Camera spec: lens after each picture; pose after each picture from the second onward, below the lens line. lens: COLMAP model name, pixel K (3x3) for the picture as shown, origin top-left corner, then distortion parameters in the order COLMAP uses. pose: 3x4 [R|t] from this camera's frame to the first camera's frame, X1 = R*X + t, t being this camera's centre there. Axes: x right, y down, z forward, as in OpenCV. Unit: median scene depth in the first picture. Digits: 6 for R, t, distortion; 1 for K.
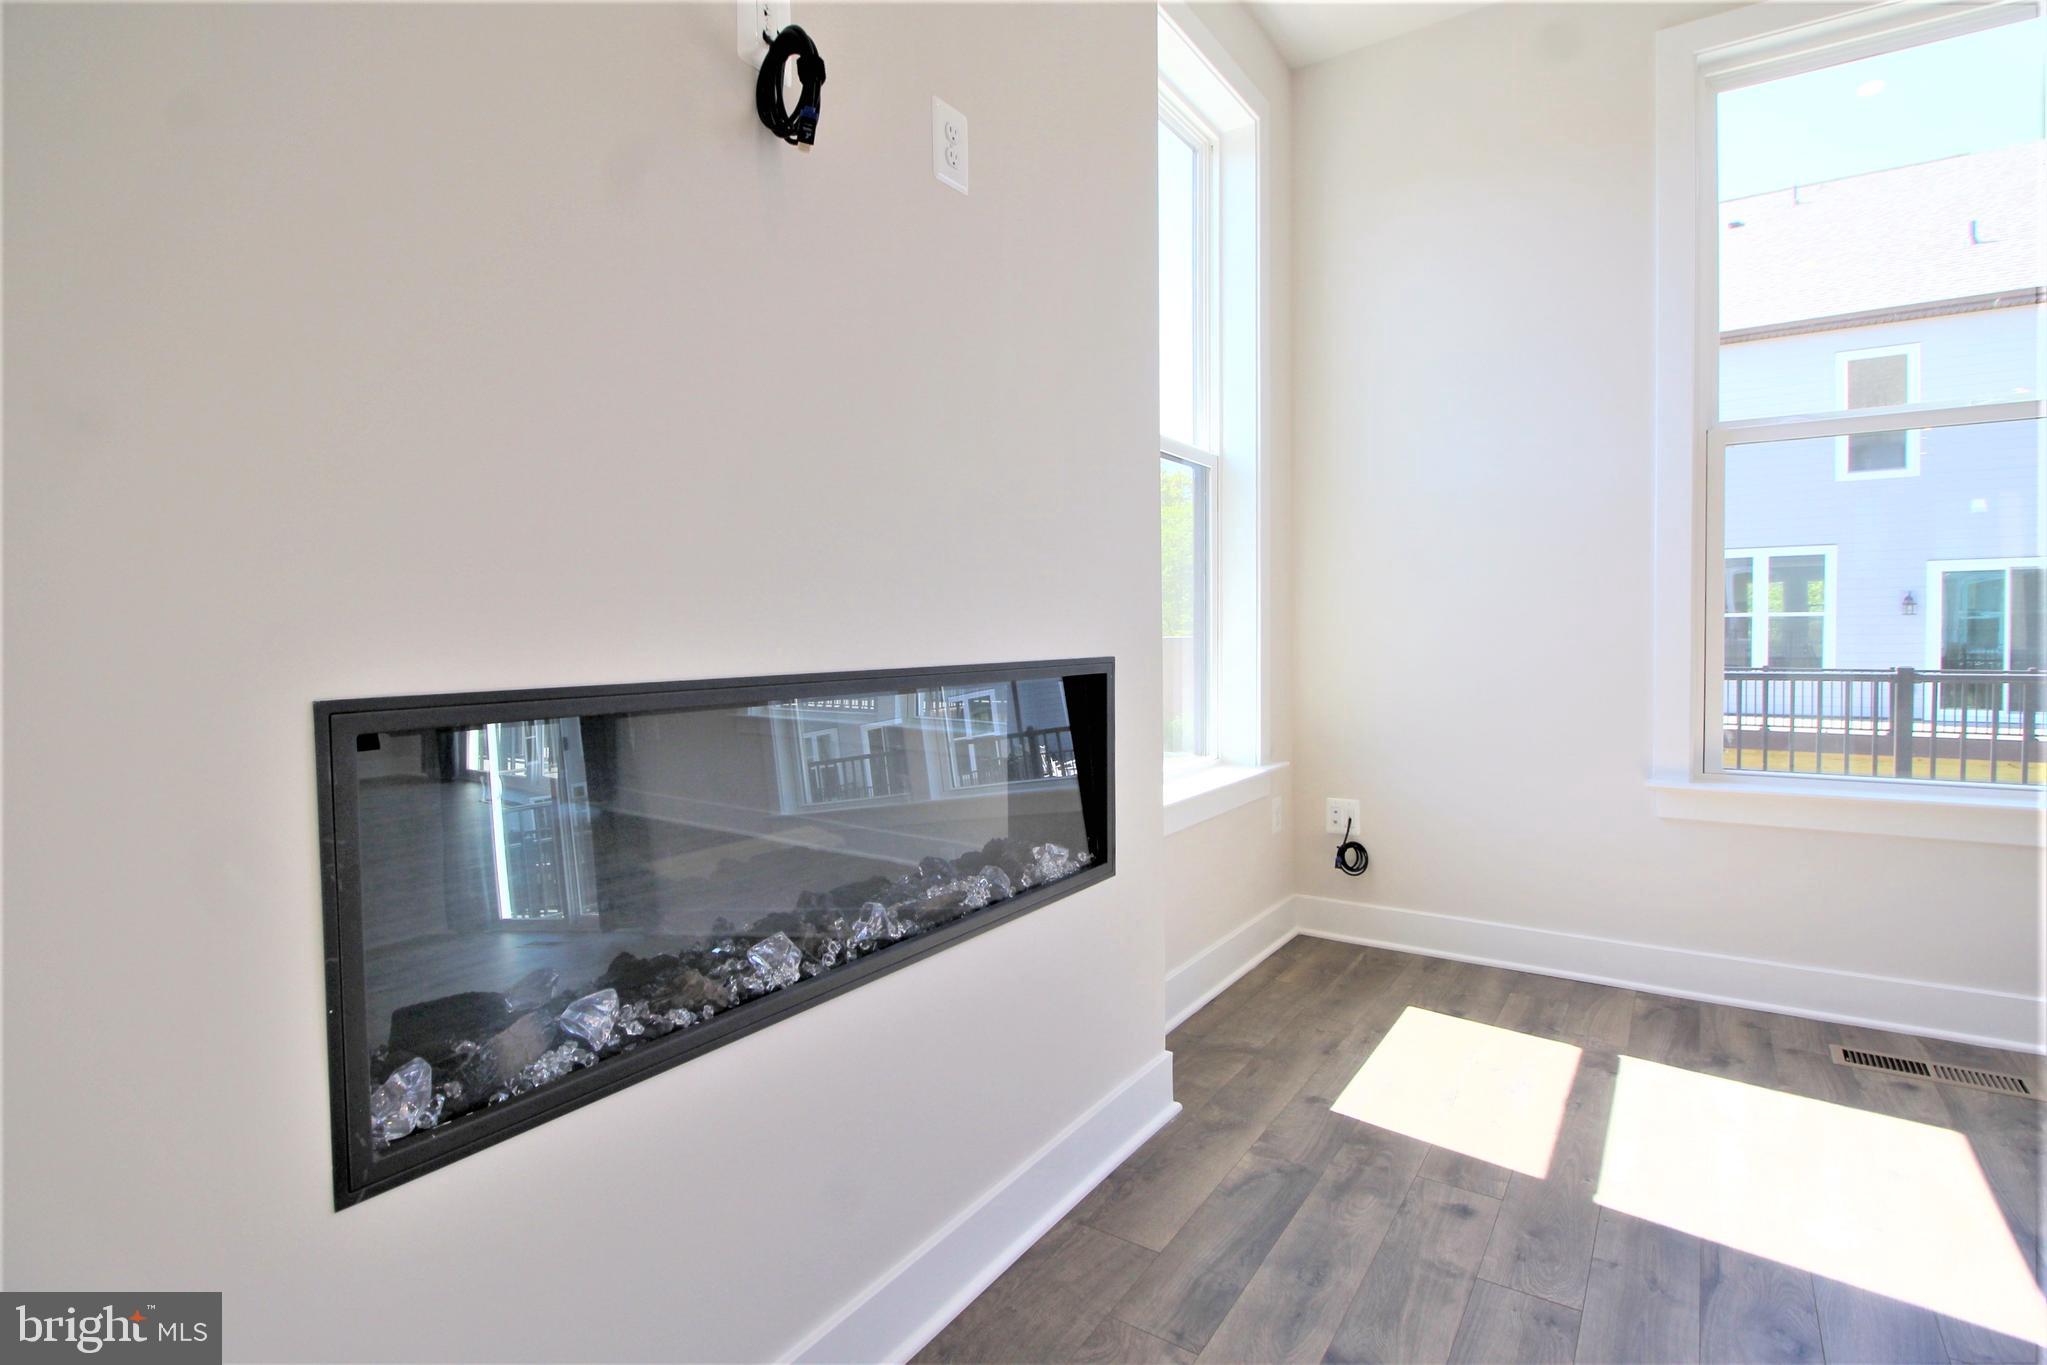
lens RADIAL K [[989.2, 0, 1023.5], [0, 989.2, 682.5], [0, 0, 1]] dist [-0.000365, -0.000381]
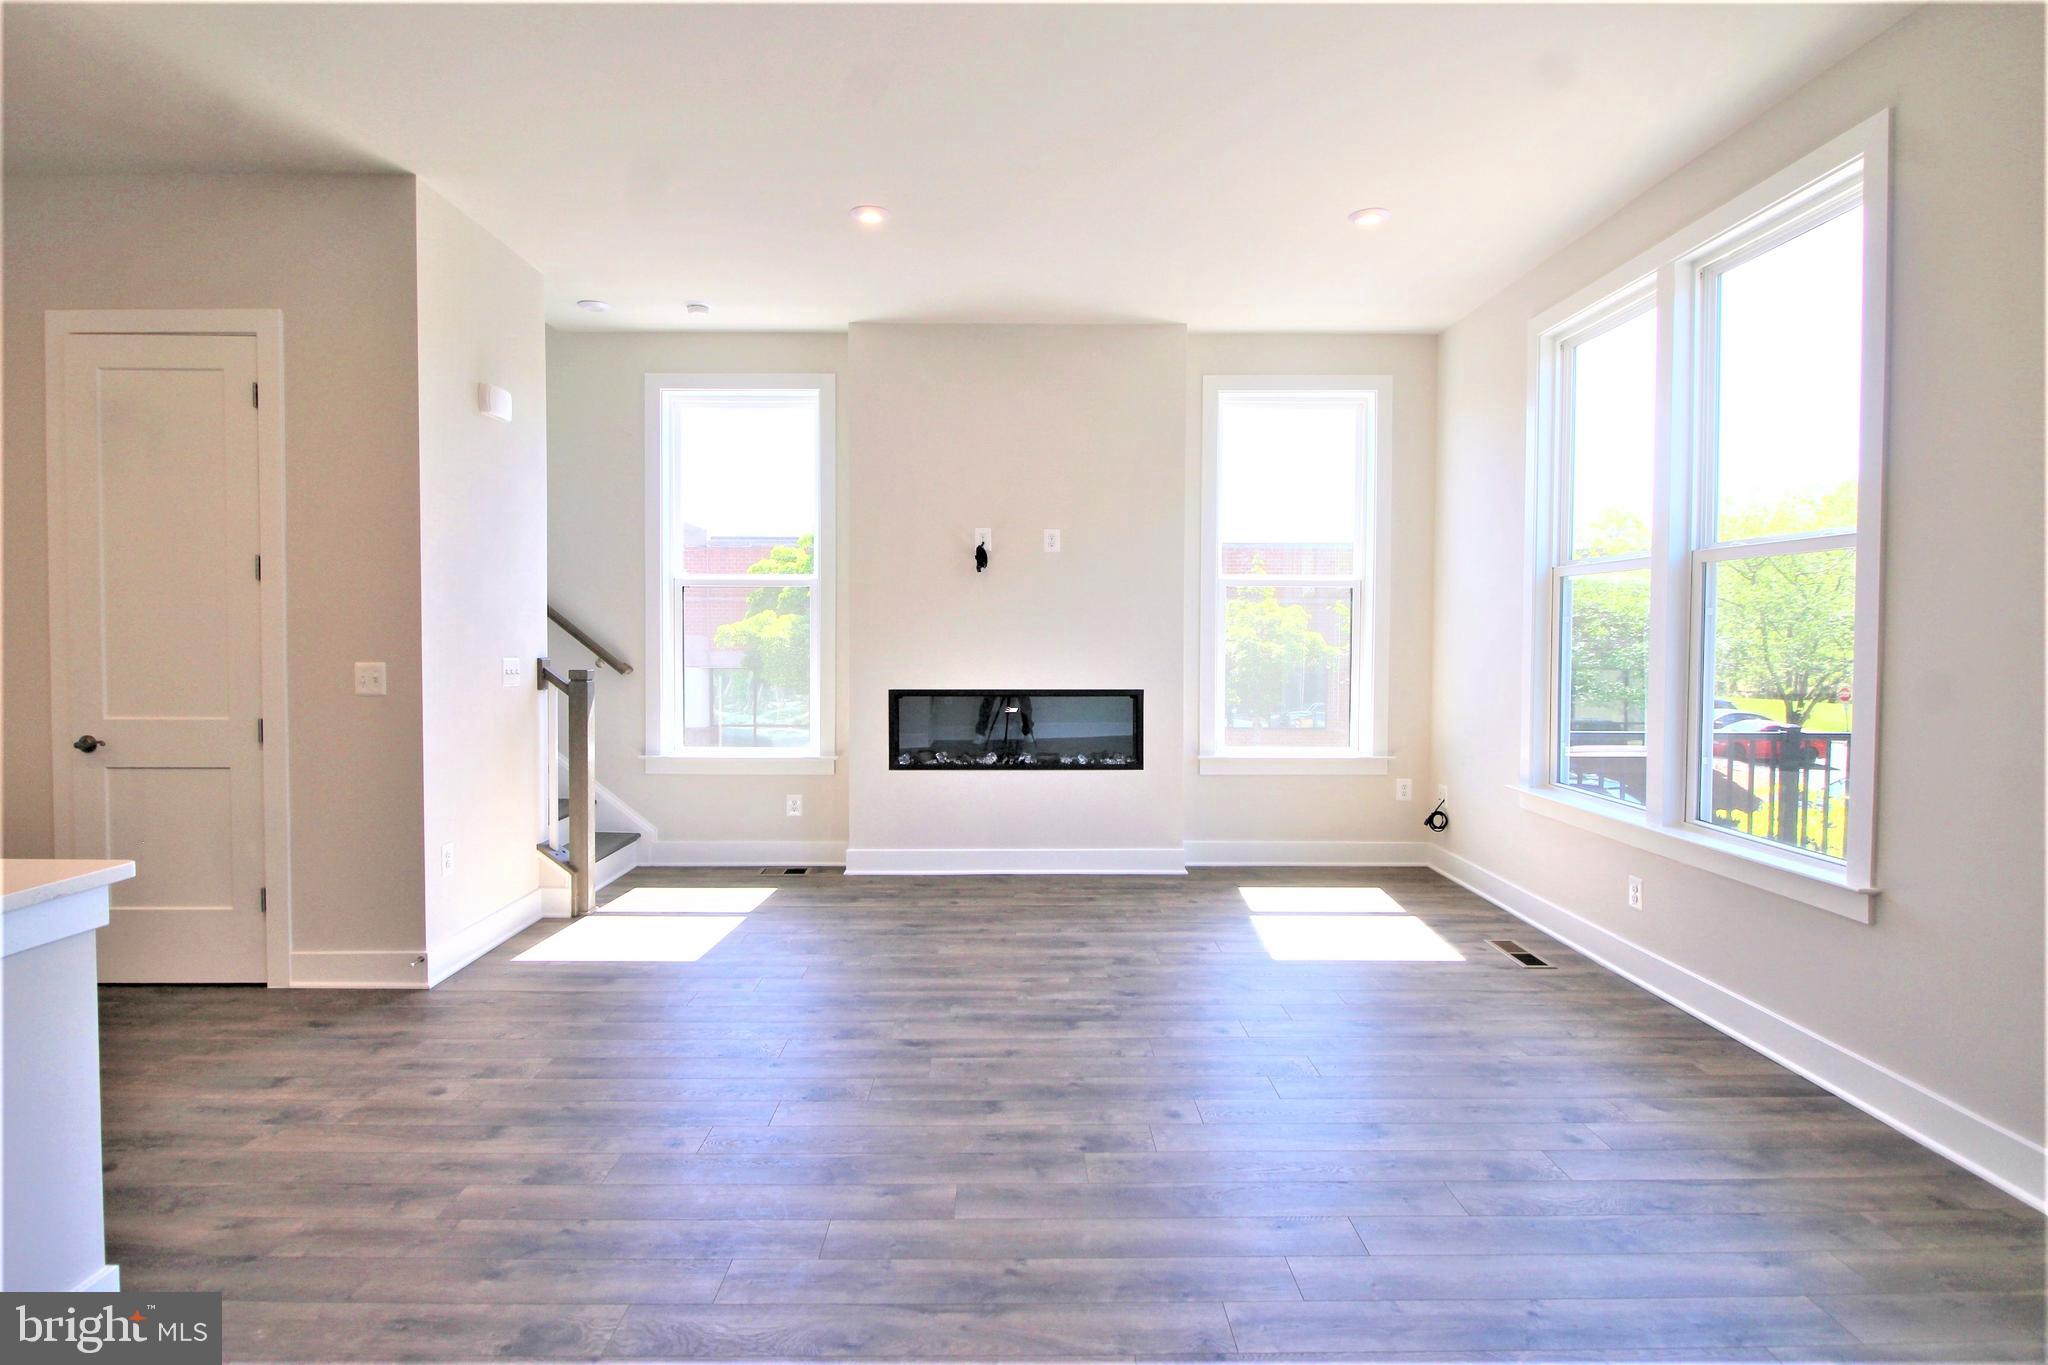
lens RADIAL K [[1058.5, 0, 1024.0], [0, 1058.5, 682.5], [0, 0, 1]] dist [-0.020771, -0.000497]
pose [[0.563421, 0.052146, -0.824523, 2.306892], [-0.048199, 0.998381, 0.030206, -0.116413], [0.824763, 0.022723, 0.565022, -0.914191]]
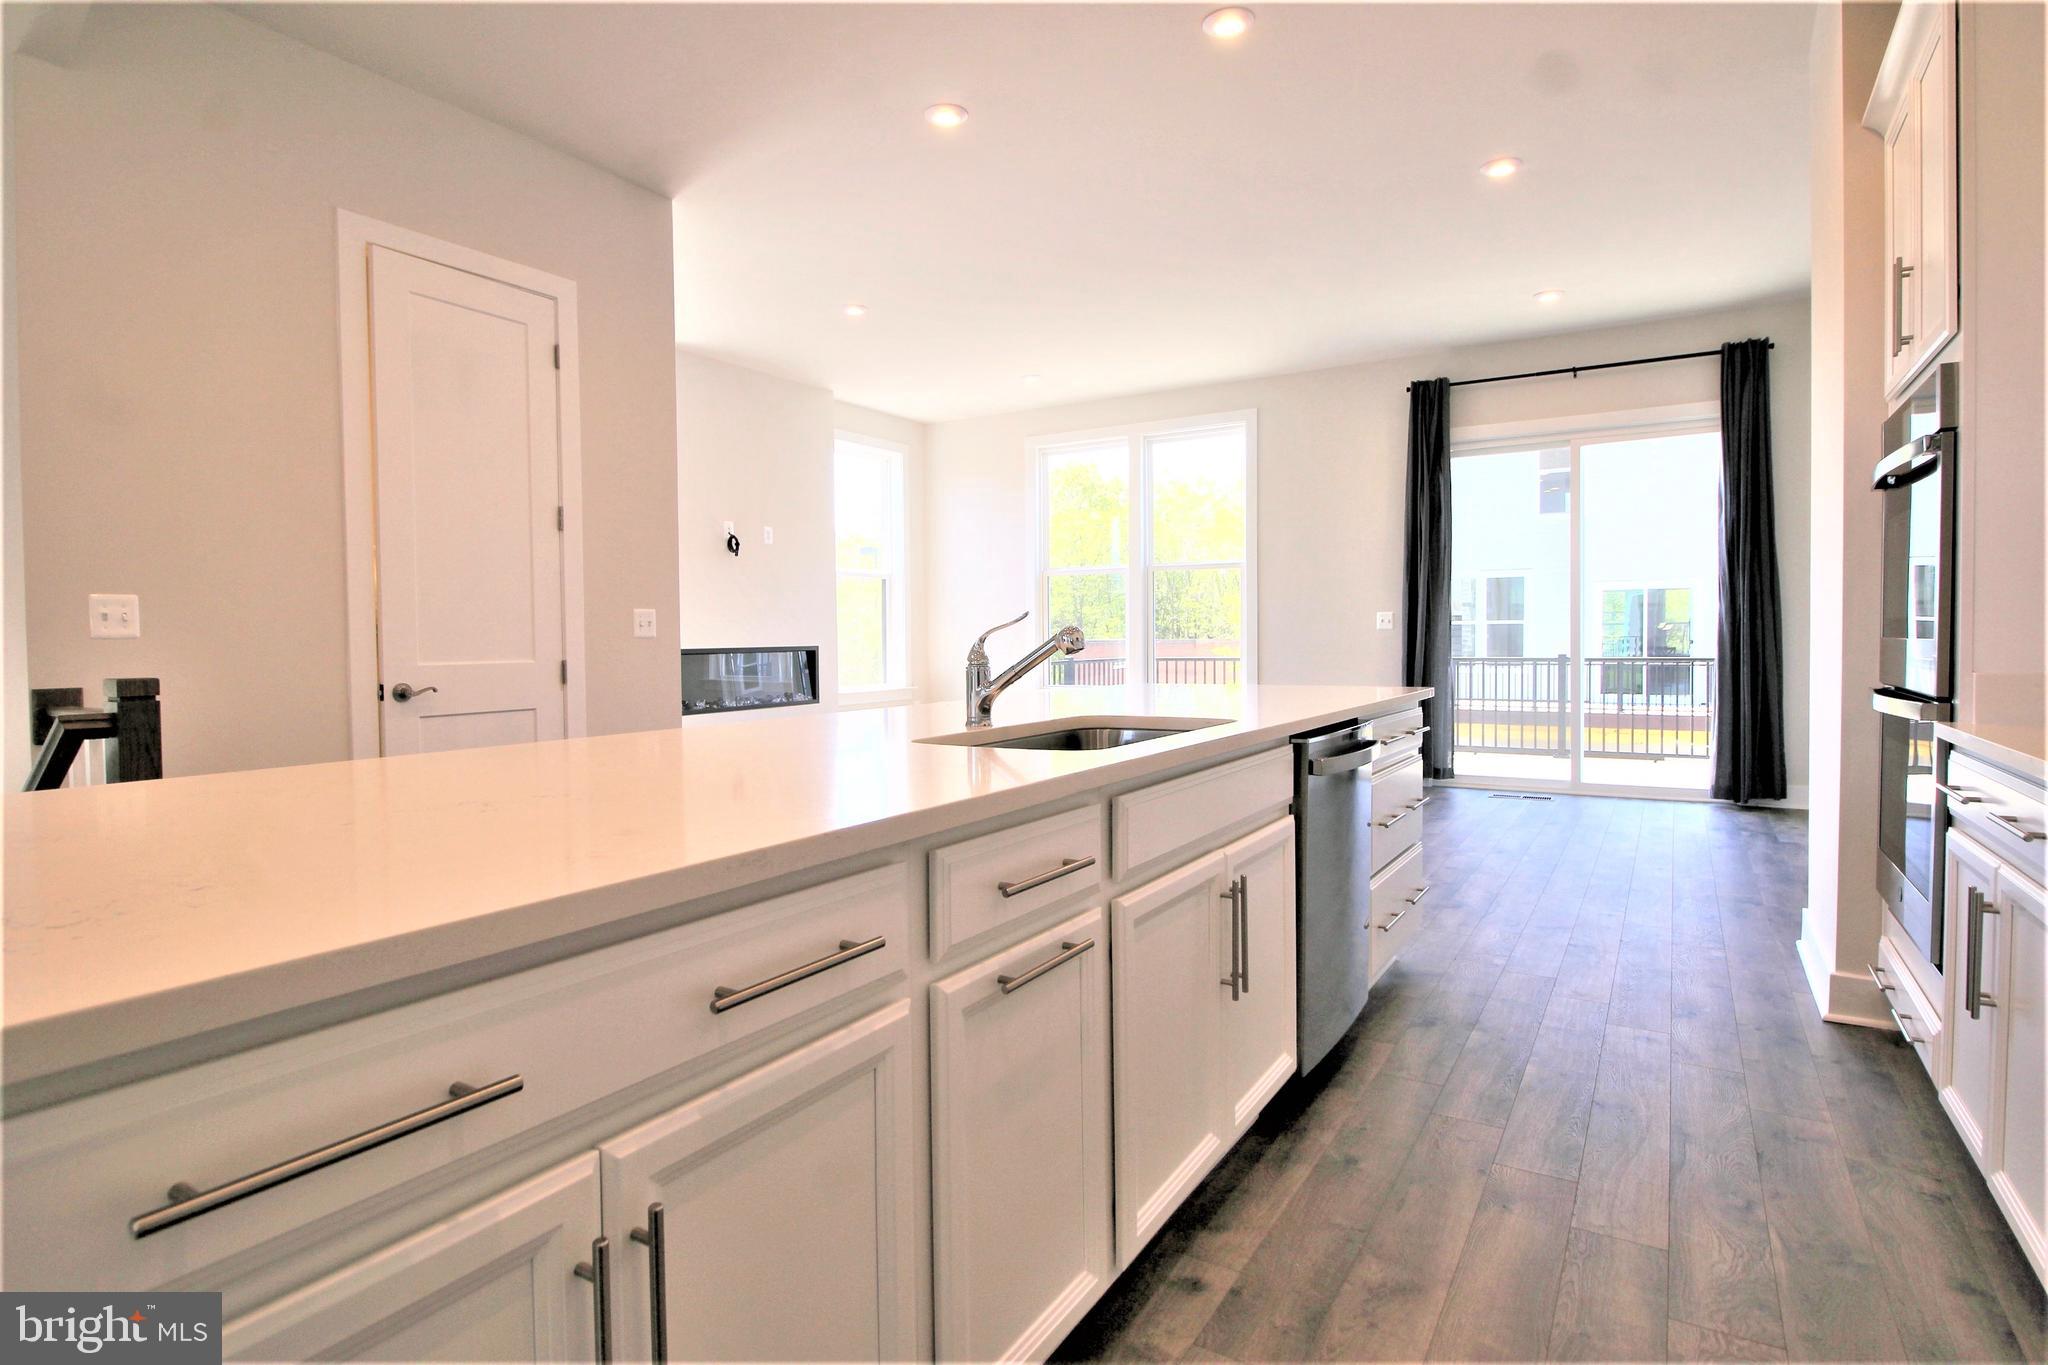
lens RADIAL K [[1058.5, 0, 1024.0], [0, 1058.5, 682.5], [0, 0, 1]] dist [-0.020771, -0.000497]
pose [[0.999252, -0.002884, 0.038569, 0.725170], [0.003026, 0.999989, -0.003633, 0.132443], [-0.038558, 0.003747, 0.999249, -3.108846]]
